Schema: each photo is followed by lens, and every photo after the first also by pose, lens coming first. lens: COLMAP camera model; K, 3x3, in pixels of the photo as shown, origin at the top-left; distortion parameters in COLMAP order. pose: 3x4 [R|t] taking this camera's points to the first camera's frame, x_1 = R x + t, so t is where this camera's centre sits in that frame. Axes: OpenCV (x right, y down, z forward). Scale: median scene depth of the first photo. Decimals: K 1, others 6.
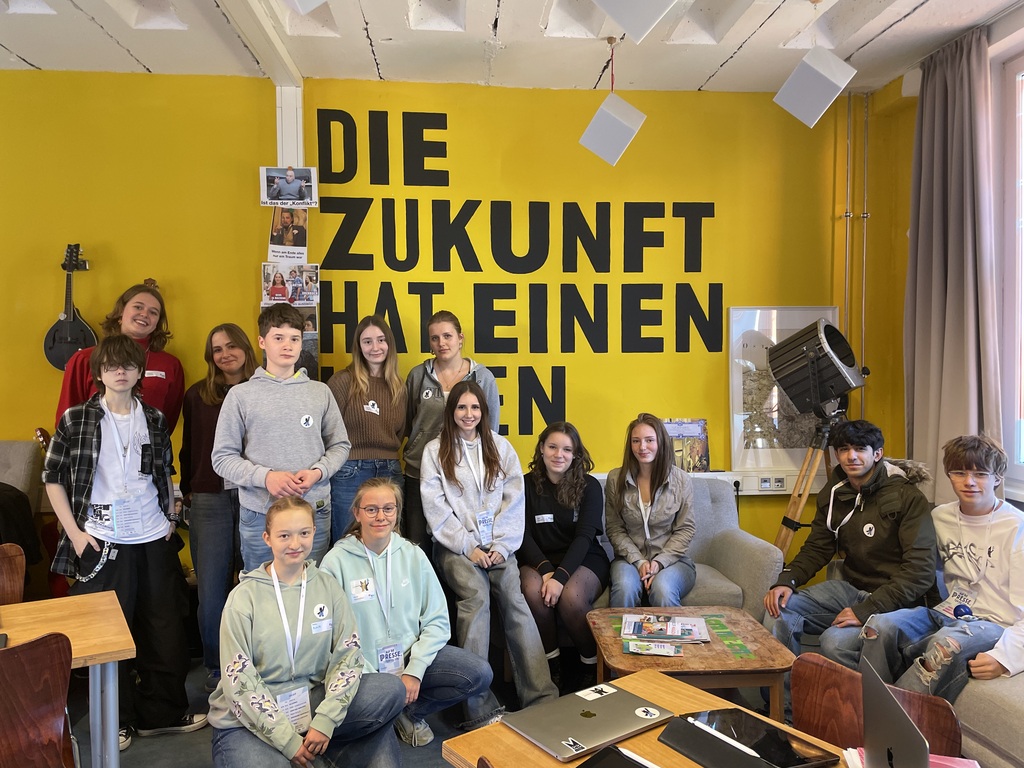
lens RADIAL K [[759.7, 0, 506.7], [0, 759.7, 392.0], [0, 0, 1]] dist [0.060269, -0.070506]
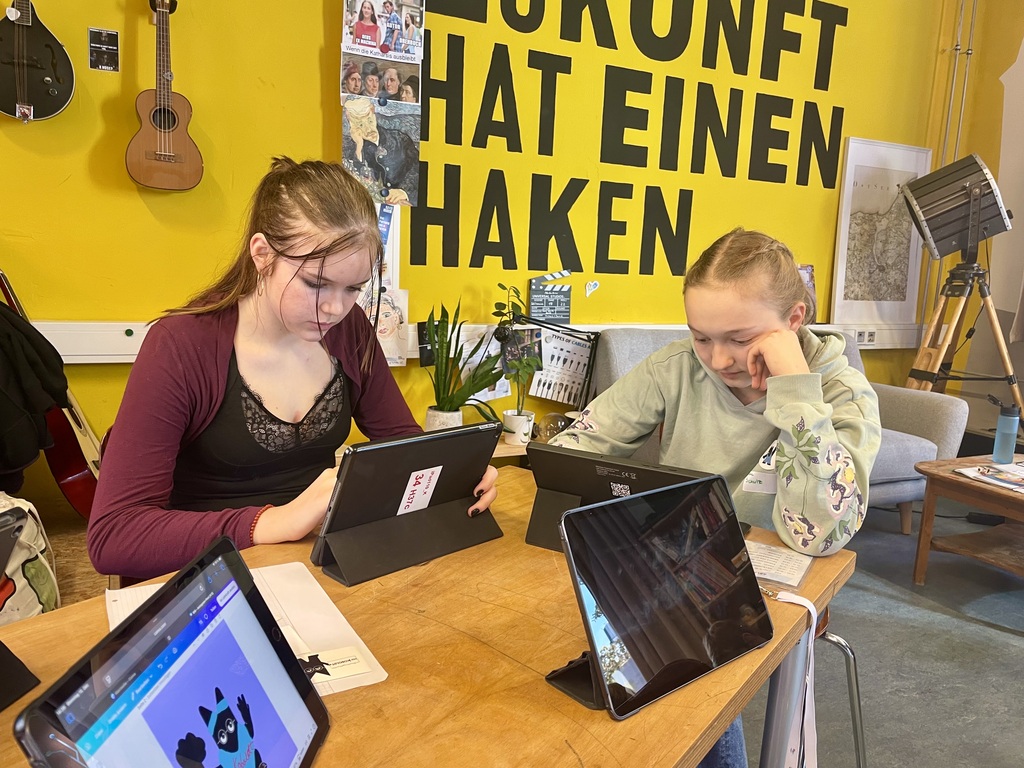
lens RADIAL K [[759.7, 0, 507.7], [0, 759.7, 386.3], [0, 0, 1]] dist [0.060269, -0.070506]
pose [[0.931744, -0.011267, 0.362940, -0.412019], [-0.037665, 0.991128, 0.127462, 0.078082], [-0.361156, -0.132432, 0.923054, 0.298873]]
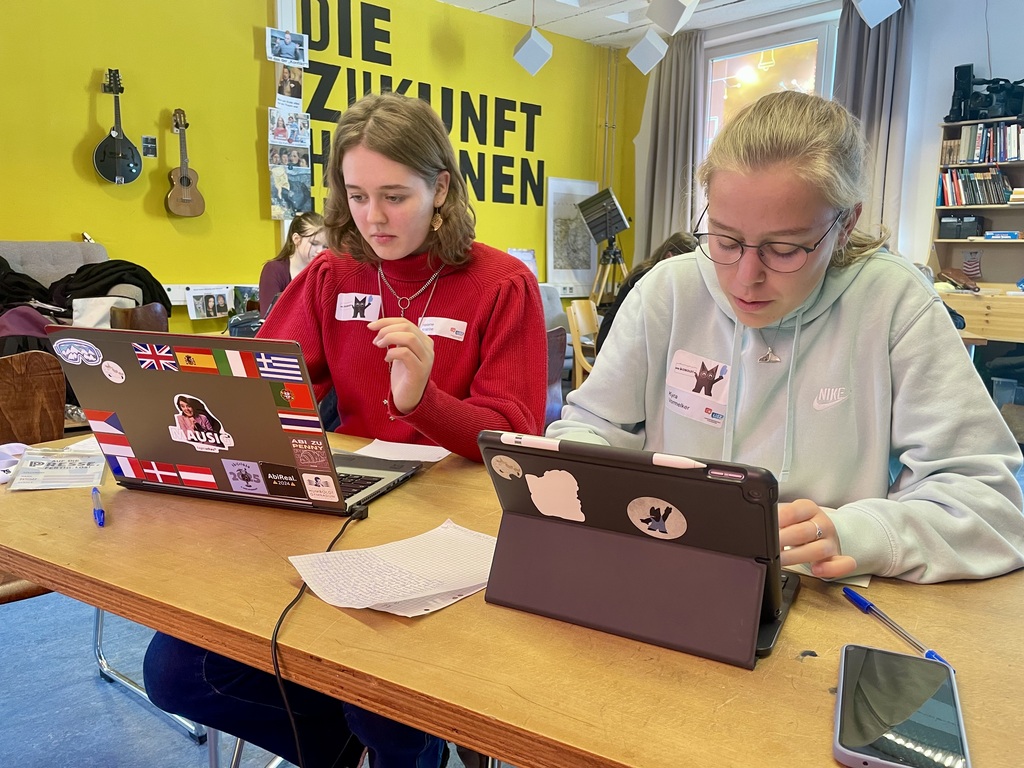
lens RADIAL K [[759.7, 0, 515.8], [0, 759.7, 389.0], [0, 0, 1]] dist [0.060269, -0.070506]
pose [[0.825899, -0.072552, 0.559131, -0.694038], [-0.003398, 0.991028, 0.133613, 0.115338], [-0.563808, -0.112250, 0.818242, -0.302156]]
